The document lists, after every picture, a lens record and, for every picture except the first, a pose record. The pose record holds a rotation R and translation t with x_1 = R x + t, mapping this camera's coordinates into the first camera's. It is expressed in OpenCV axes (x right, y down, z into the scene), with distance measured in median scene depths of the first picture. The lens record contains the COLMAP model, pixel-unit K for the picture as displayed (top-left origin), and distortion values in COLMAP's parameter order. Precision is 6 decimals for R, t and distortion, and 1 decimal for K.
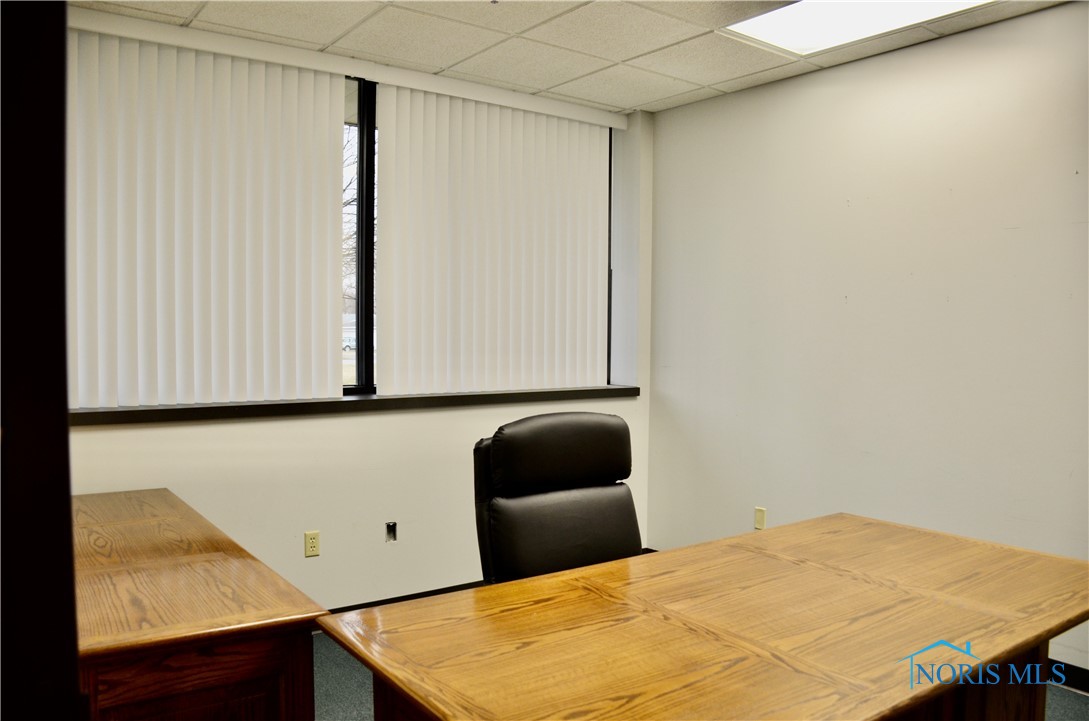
lens RADIAL K [[844.5, 0, 537.2], [0, 844.5, 363.0], [0, 0, 1]] dist [-0.154513, 0.099749]
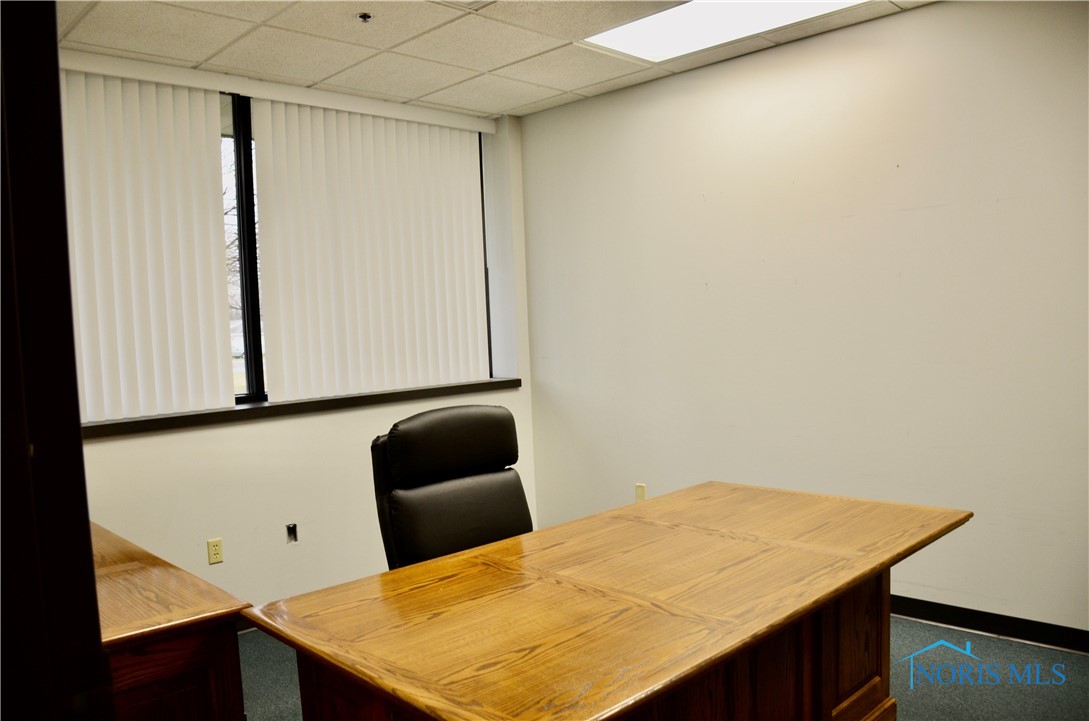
lens RADIAL K [[844.5, 0, 537.8], [0, 844.5, 366.2], [0, 0, 1]] dist [-0.154513, 0.099749]
pose [[0.988018, -0.060258, 0.142093, -0.012747], [0.058616, 0.998157, 0.015713, -0.003895], [-0.142778, -0.007196, 0.989729, -0.093915]]
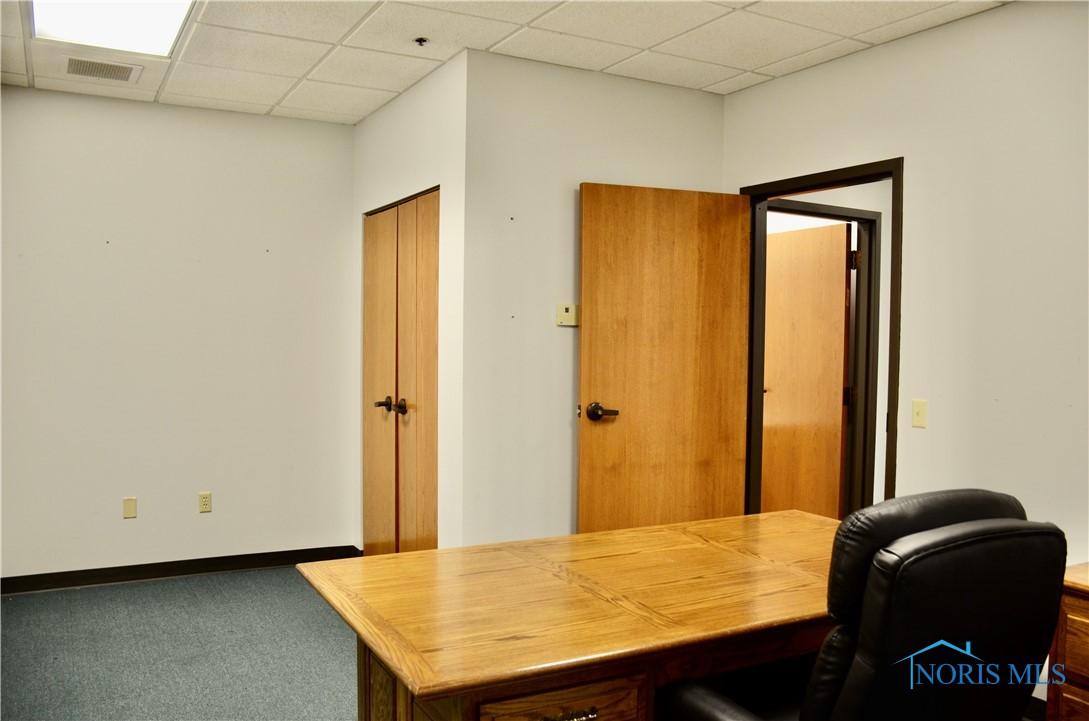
lens RADIAL K [[898.6, 0, 544.6], [0, 898.6, 361.8], [0, 0, 1]] dist [-0.001397, -0.000203]
pose [[-0.991995, -0.030857, 0.122449, 0.287151], [-0.021929, 0.997046, 0.073606, -0.096292], [-0.124358, 0.070332, -0.989742, 2.000934]]
